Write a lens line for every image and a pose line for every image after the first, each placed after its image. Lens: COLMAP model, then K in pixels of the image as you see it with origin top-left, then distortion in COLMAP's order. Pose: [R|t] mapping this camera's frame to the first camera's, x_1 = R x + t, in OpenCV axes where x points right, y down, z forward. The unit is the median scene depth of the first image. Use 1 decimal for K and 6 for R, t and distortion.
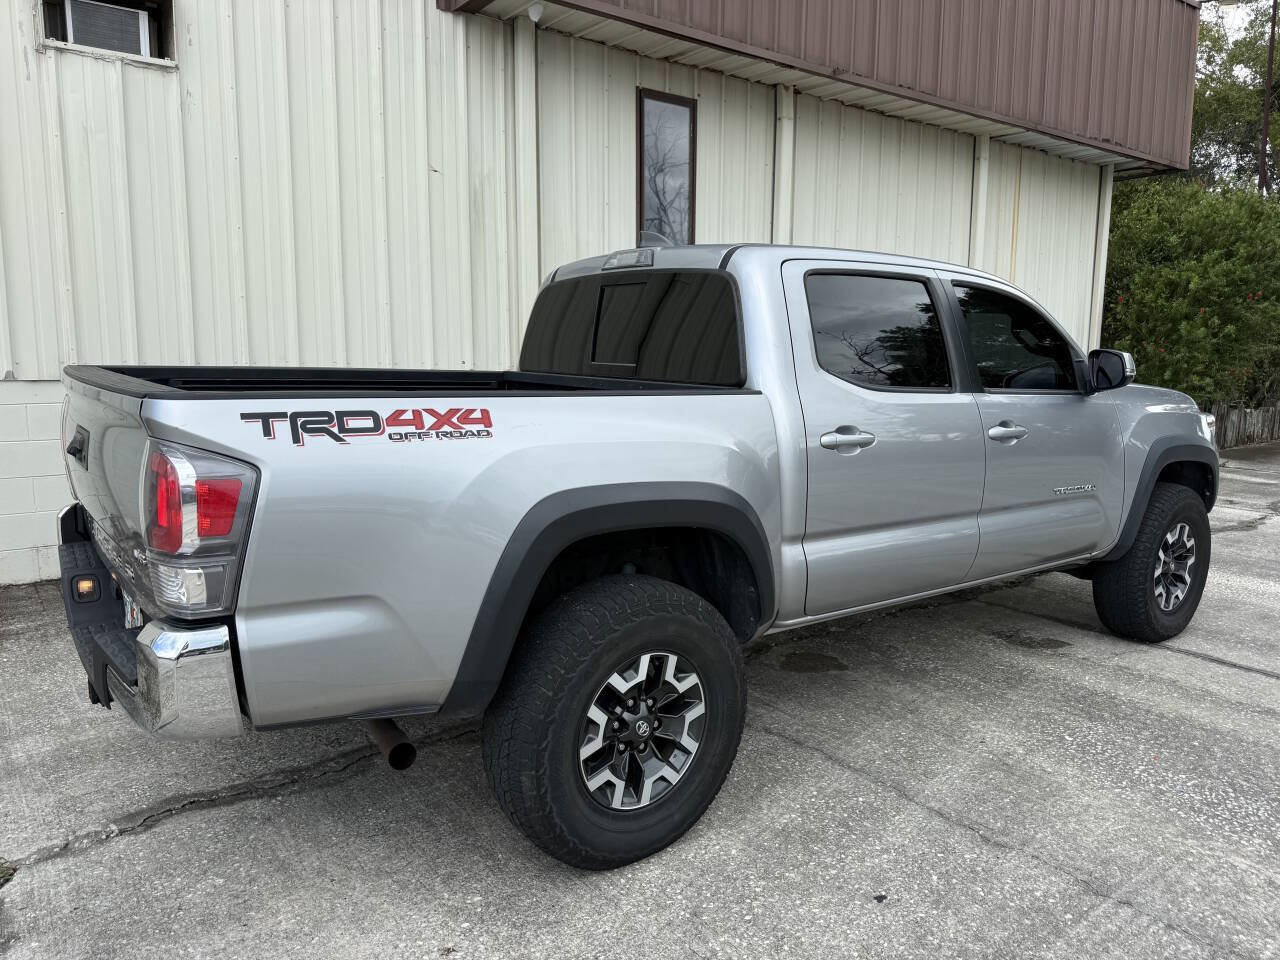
lens RADIAL K [[913.9, 0, 642.5], [0, 913.9, 476.4], [0, 0, 1]] dist [0.023880, -0.027466]
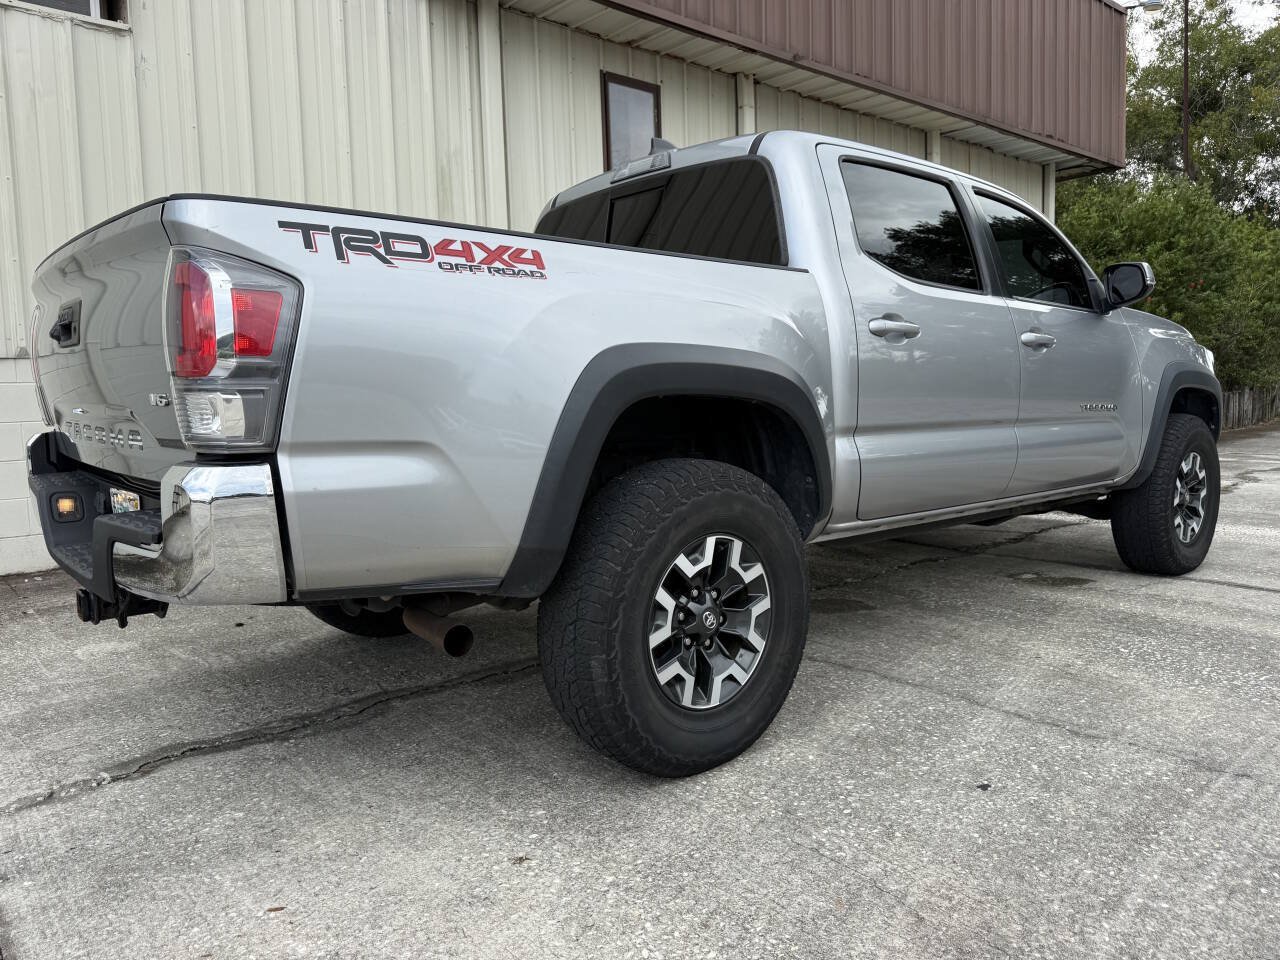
lens RADIAL K [[913.9, 0, 638.8], [0, 913.9, 475.0], [0, 0, 1]] dist [0.023880, -0.027466]
pose [[0.997475, -0.039117, 0.059277, -0.067413], [0.041944, 0.998003, -0.047232, 0.097801], [-0.057311, 0.049599, 0.997124, 0.052851]]
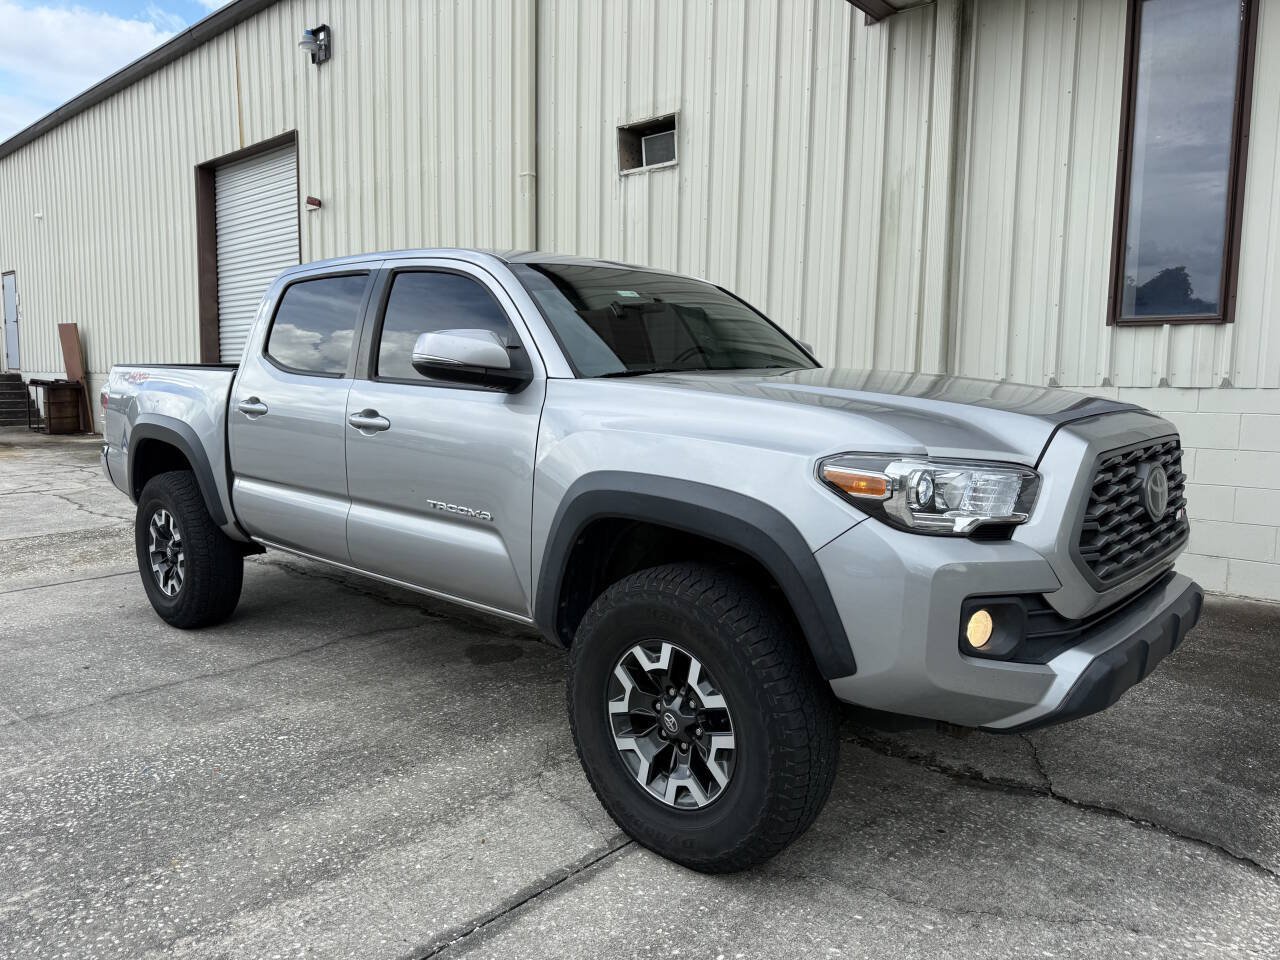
lens RADIAL K [[913.9, 0, 628.2], [0, 913.9, 468.0], [0, 0, 1]] dist [0.023880, -0.027466]
pose [[0.170532, 0.095940, -0.980670, 1.101344], [-0.141451, 0.987324, 0.071993, -0.085505], [0.975146, 0.126439, 0.181942, 0.875488]]
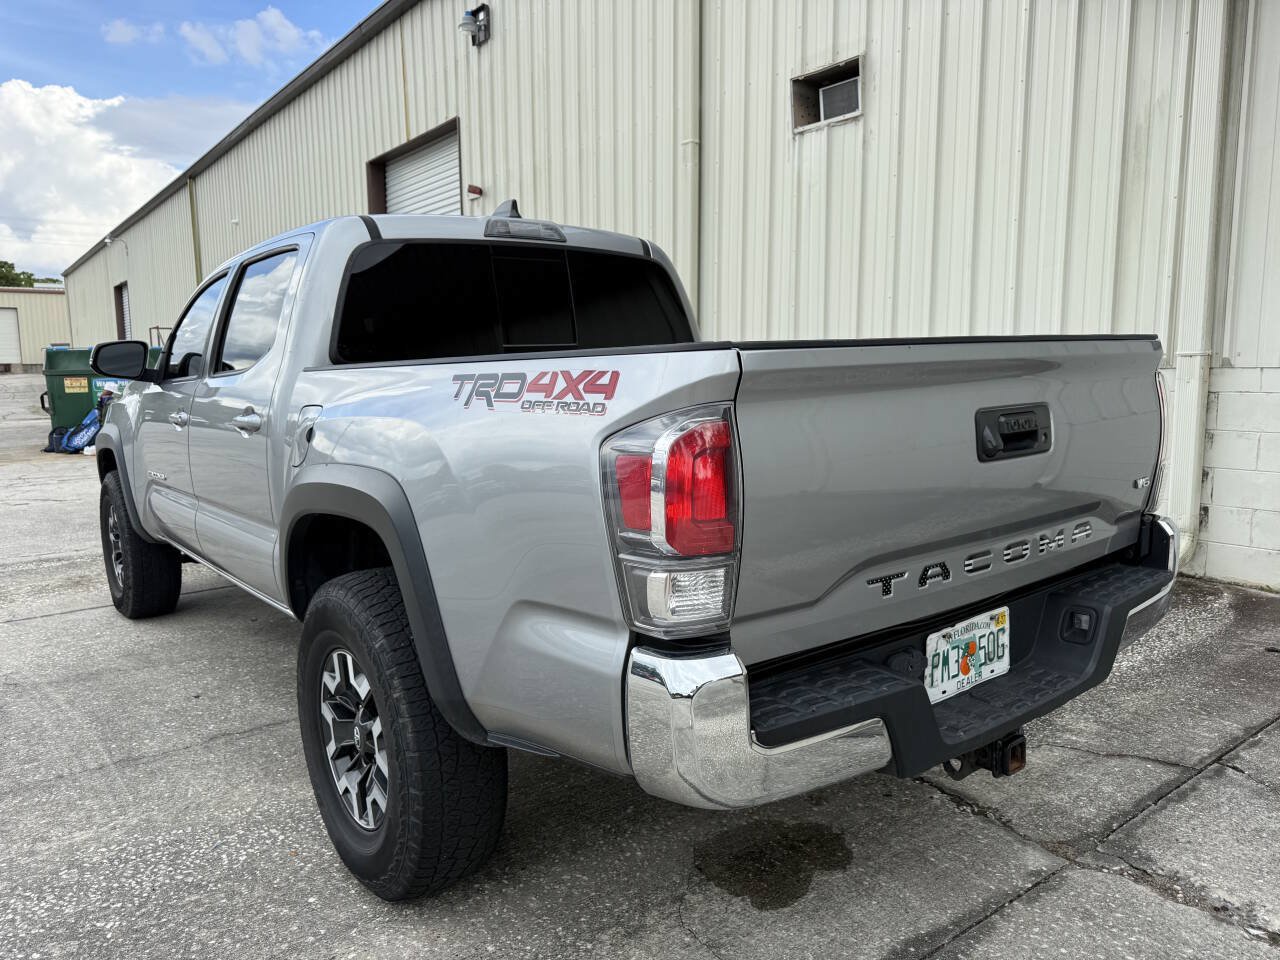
lens RADIAL K [[913.9, 0, 628.8], [0, 913.9, 478.8], [0, 0, 1]] dist [0.023880, -0.027466]
pose [[-0.014273, 0.120959, -0.992555, 0.931324], [-0.124272, 0.984745, 0.121794, -0.091862], [0.992145, 0.125086, 0.000976, 0.904116]]
